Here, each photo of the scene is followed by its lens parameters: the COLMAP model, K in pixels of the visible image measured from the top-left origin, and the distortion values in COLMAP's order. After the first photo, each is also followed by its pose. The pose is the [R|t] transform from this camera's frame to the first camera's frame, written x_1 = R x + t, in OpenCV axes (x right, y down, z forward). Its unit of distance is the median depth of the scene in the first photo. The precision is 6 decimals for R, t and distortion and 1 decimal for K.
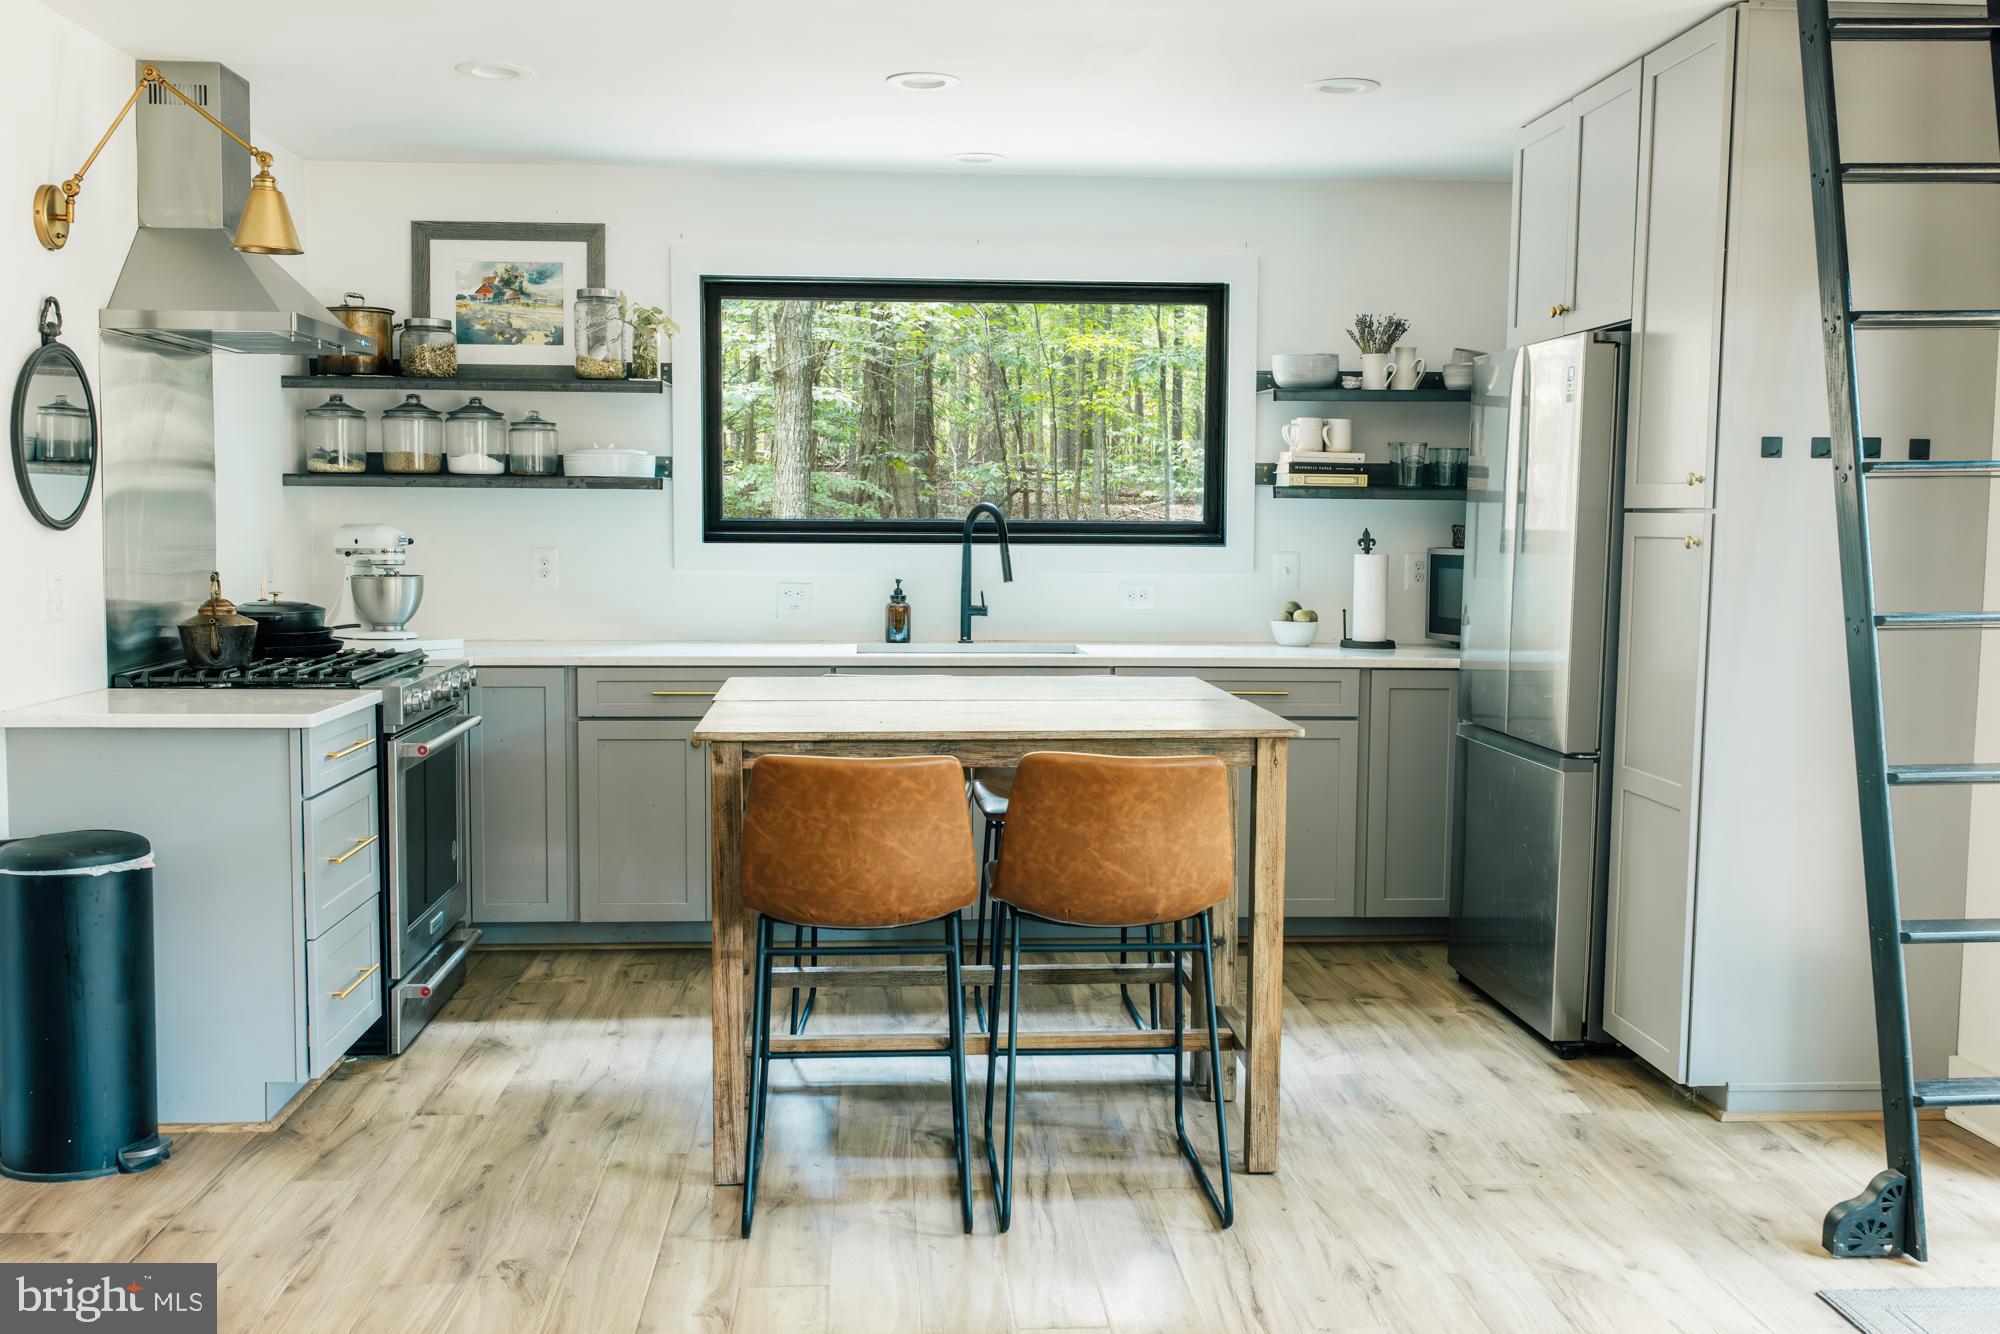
lens RADIAL K [[1923.1, 0, 983.6], [0, 1923.1, 667.7], [0, 0, 1]] dist [0.006074, 0.000181]
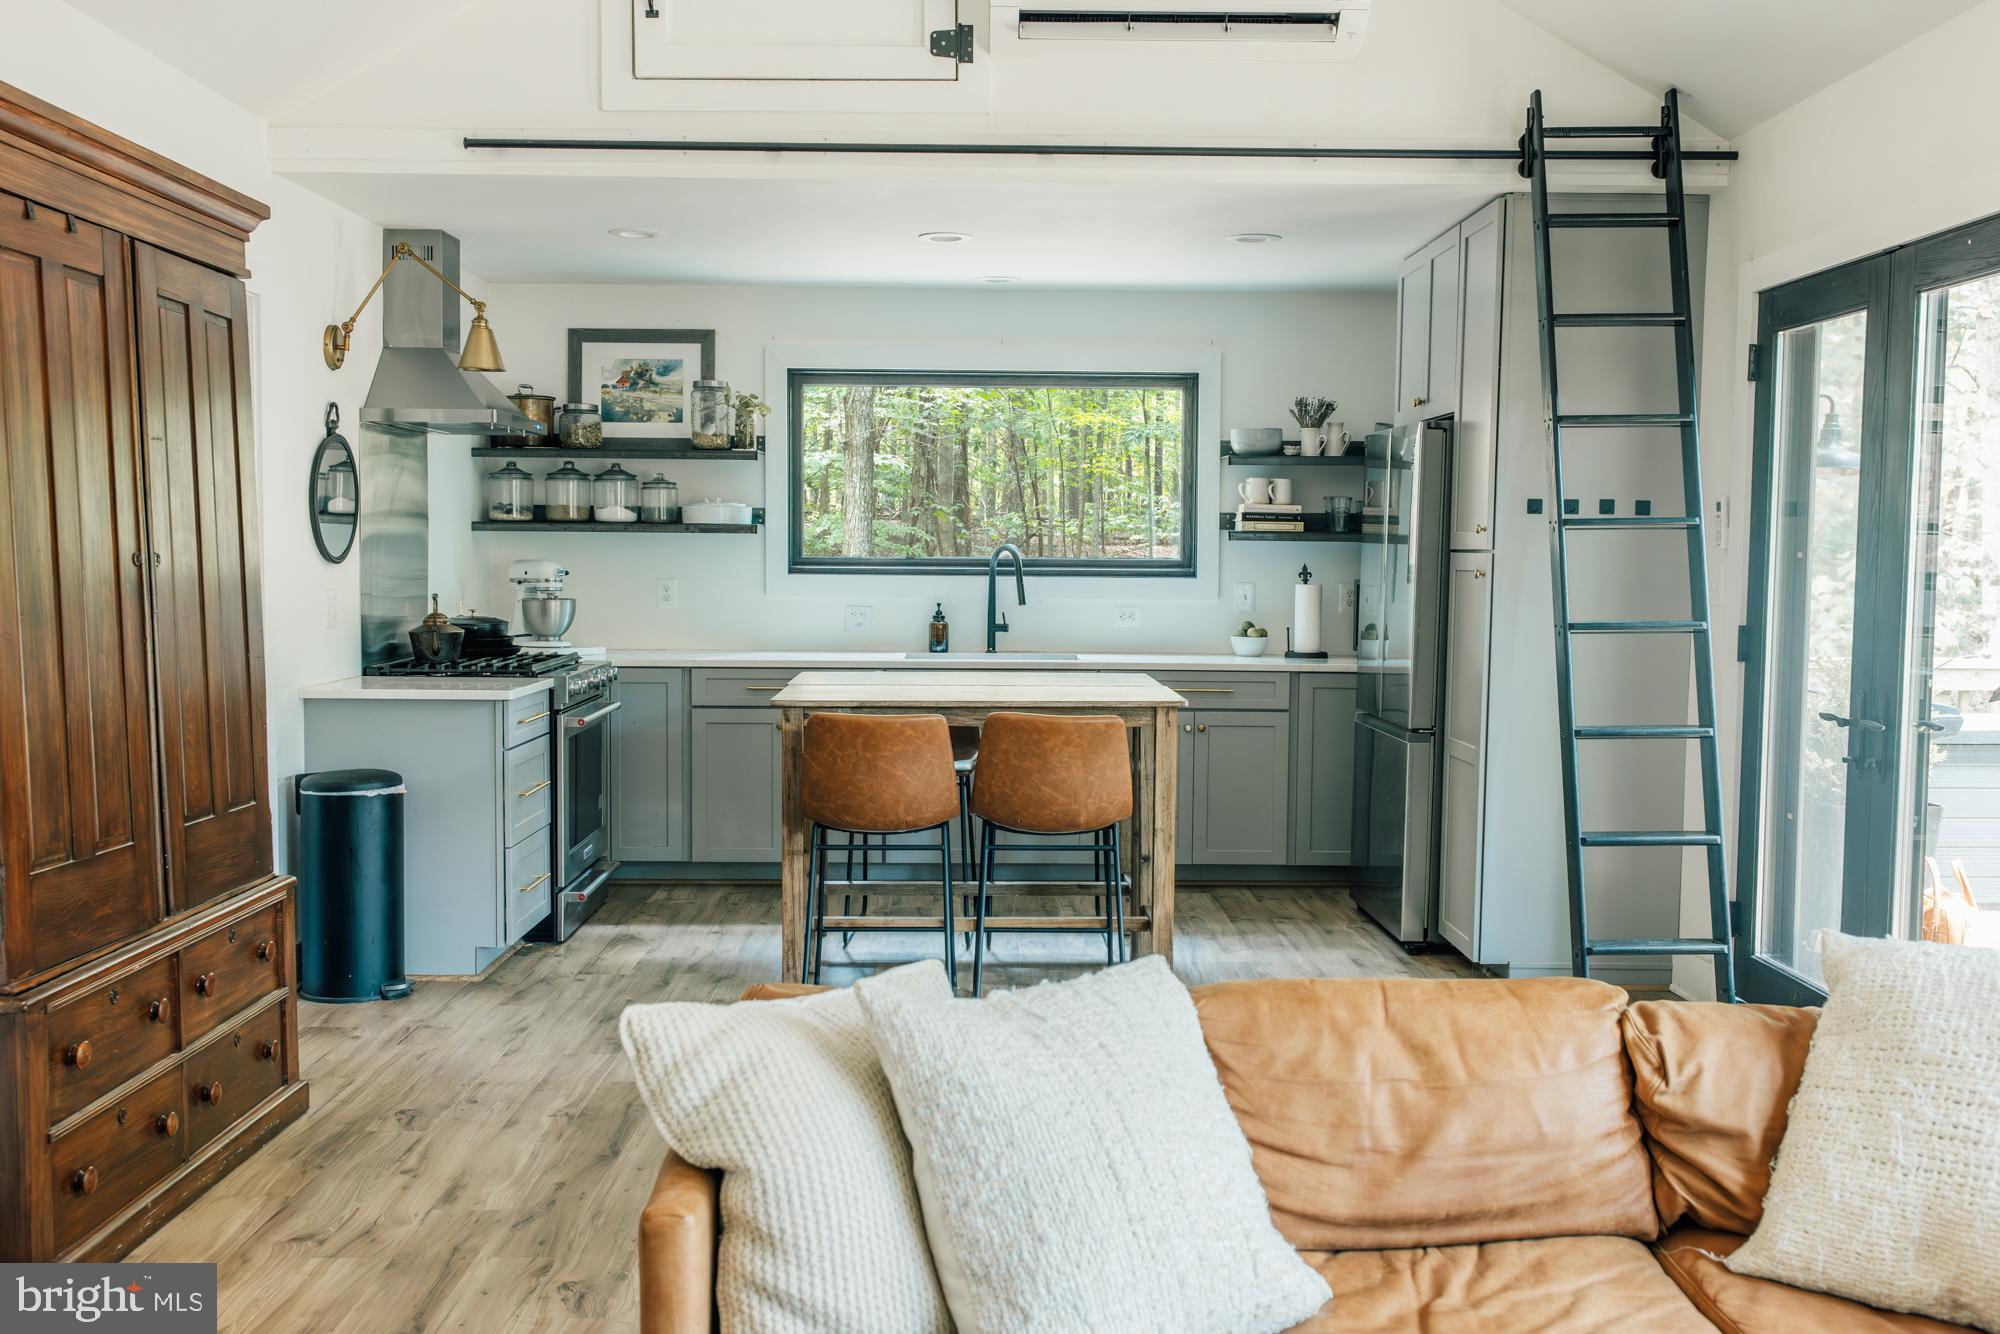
lens RADIAL K [[1897.2, 0, 989.7], [0, 1897.2, 672.0], [0, 0, 1]] dist [0.012409, -0.013001]
pose [[0.998713, 0.004289, -0.050533, 0.056506], [-0.005106, 0.999858, -0.016059, 0.021183], [0.050457, 0.016296, 0.998593, -0.278016]]
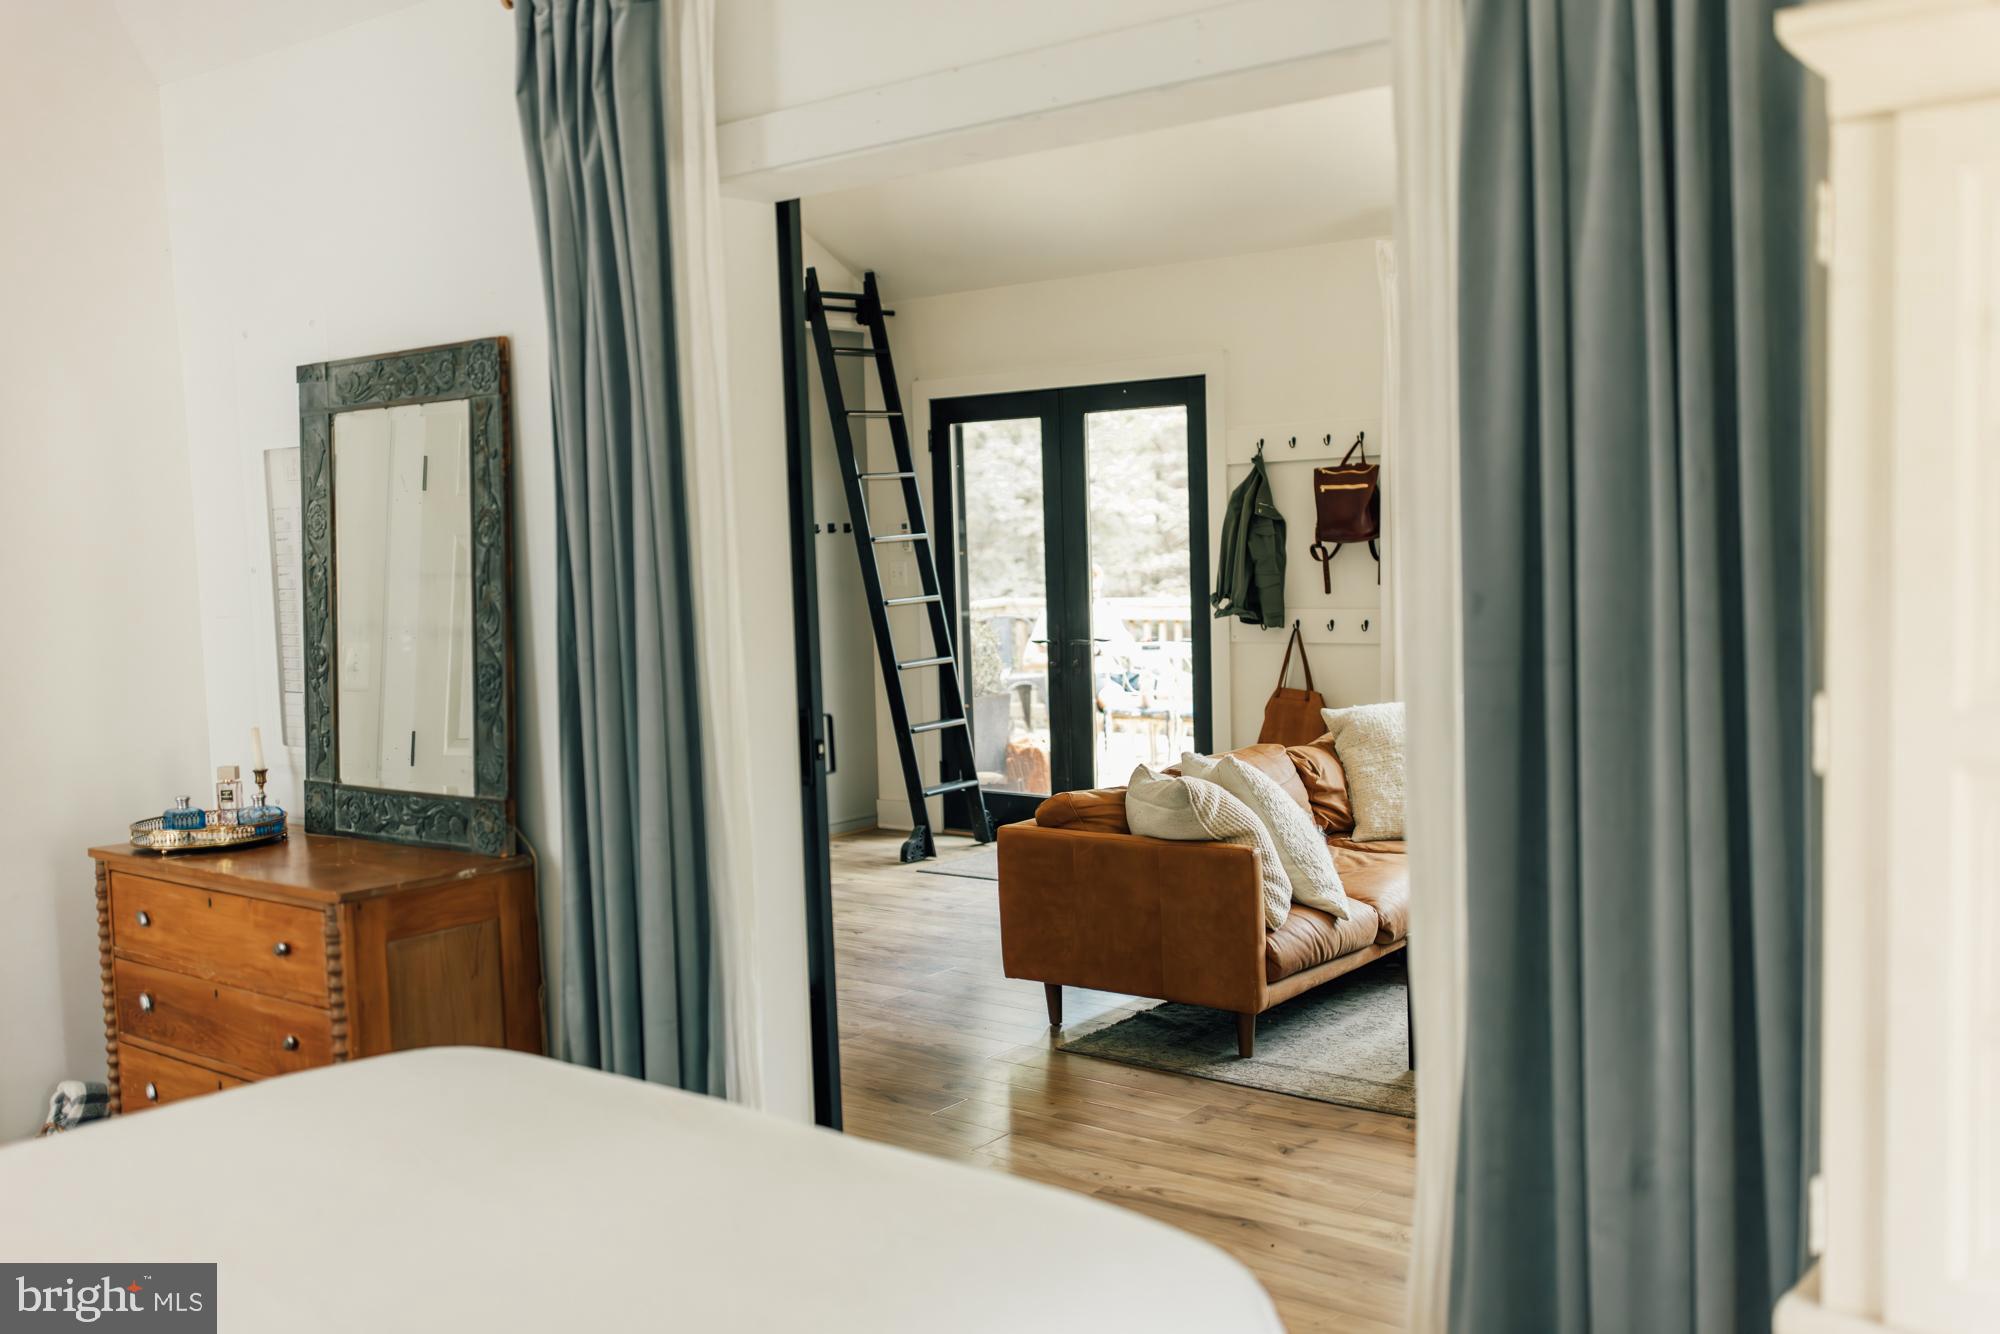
lens RADIAL K [[1923.1, 0, 983.6], [0, 1923.1, 667.7], [0, 0, 1]] dist [0.006074, 0.000181]
pose [[0.675913, -0.088151, 0.731691, -0.721343], [0.097175, 0.994813, 0.030084, -0.002241], [-0.730547, 0.050768, 0.680972, -0.429290]]
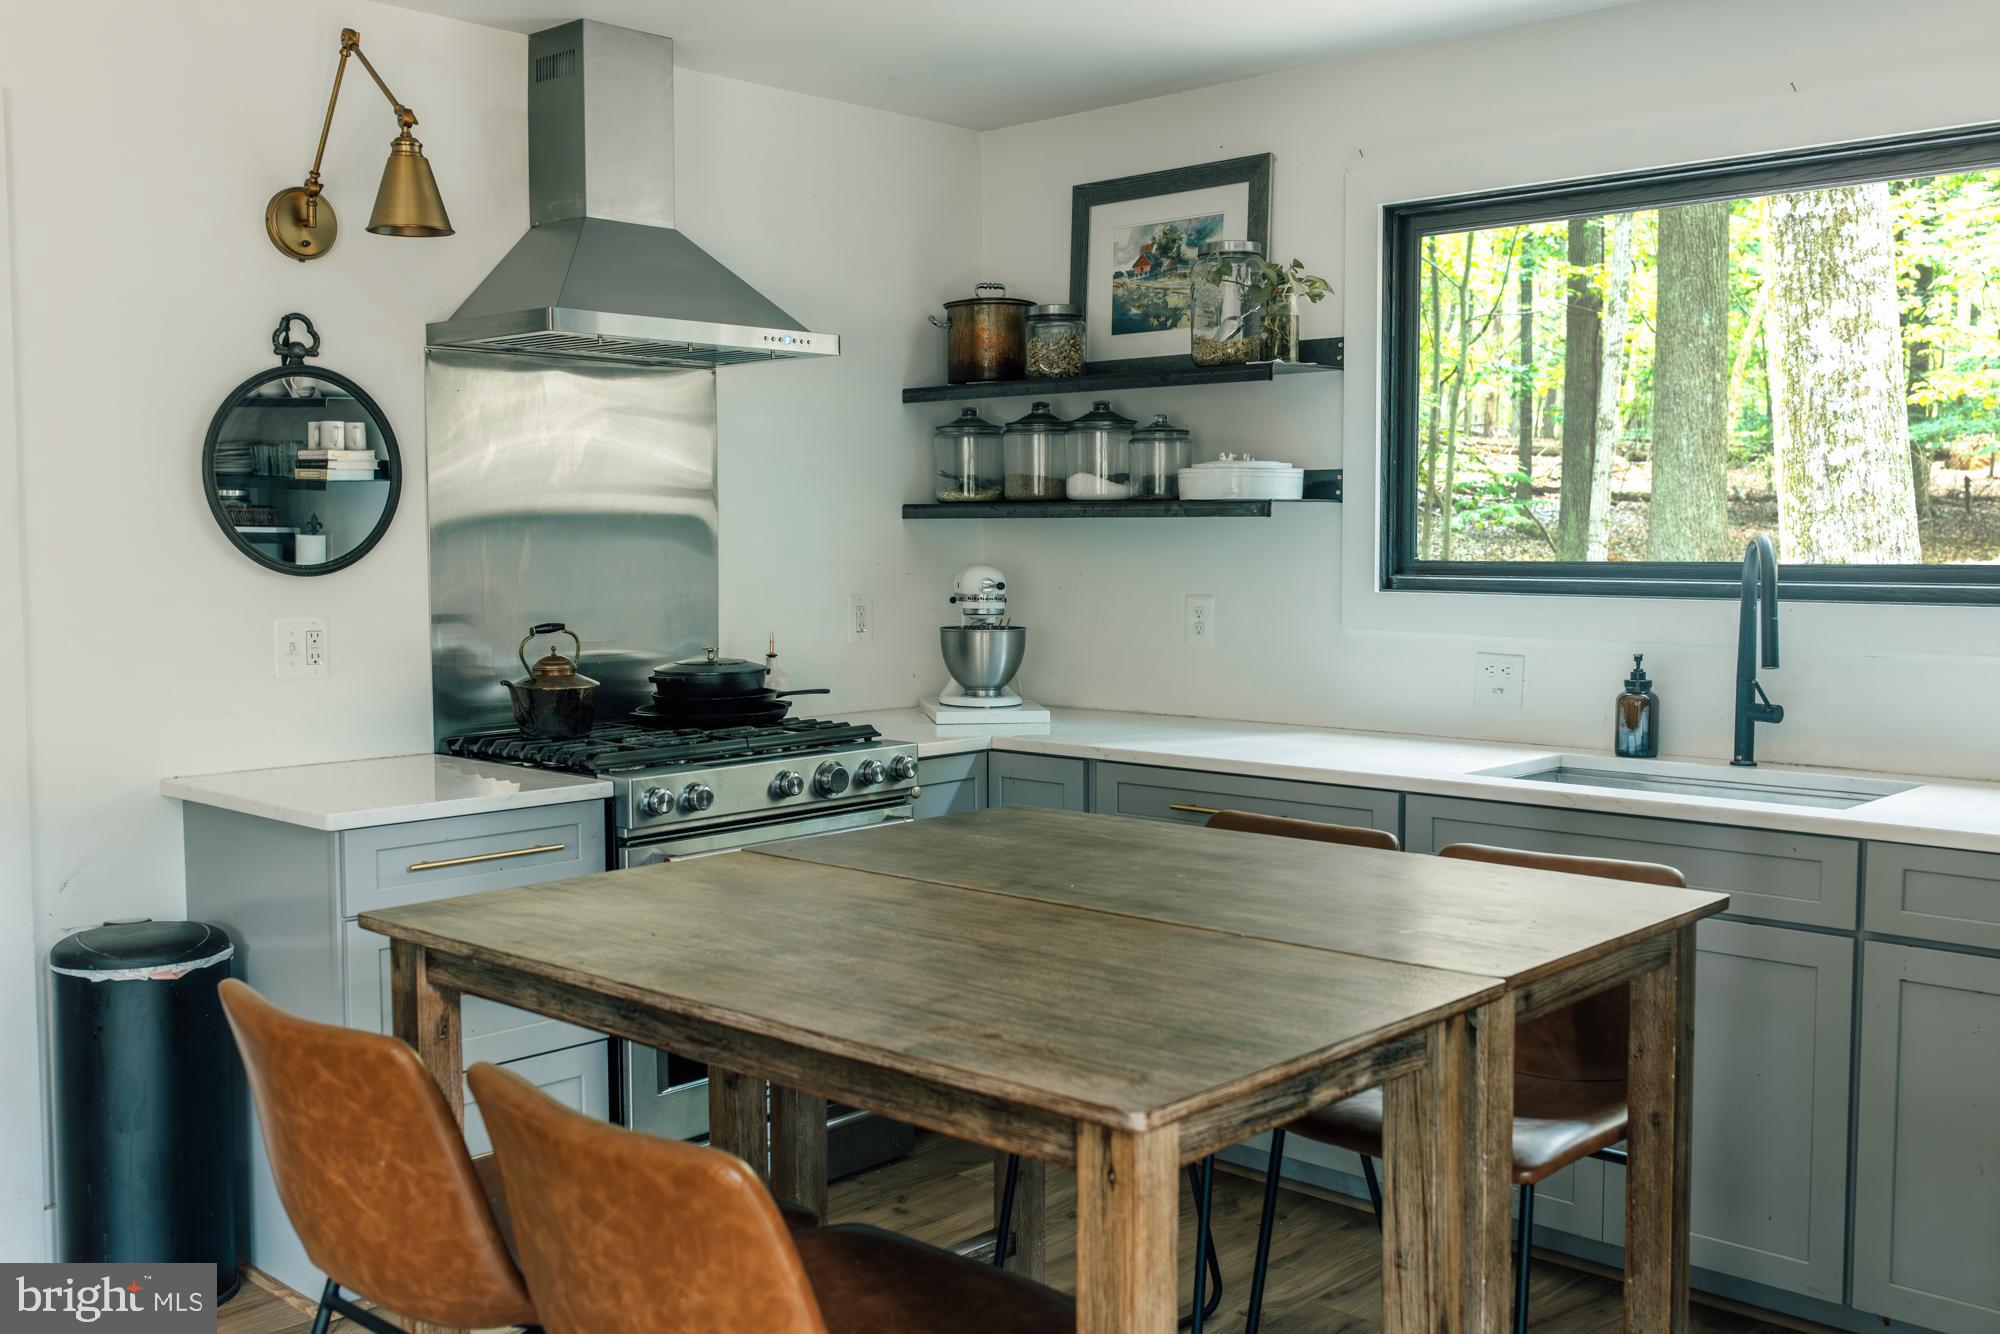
lens RADIAL K [[1897.2, 0, 989.7], [0, 1897.2, 672.0], [0, 0, 1]] dist [0.012409, -0.013001]
pose [[0.691220, 0.045998, -0.721179, 0.266638], [-0.052883, 0.998516, 0.013001, -0.039203], [0.720707, 0.029151, 0.692627, 0.443962]]
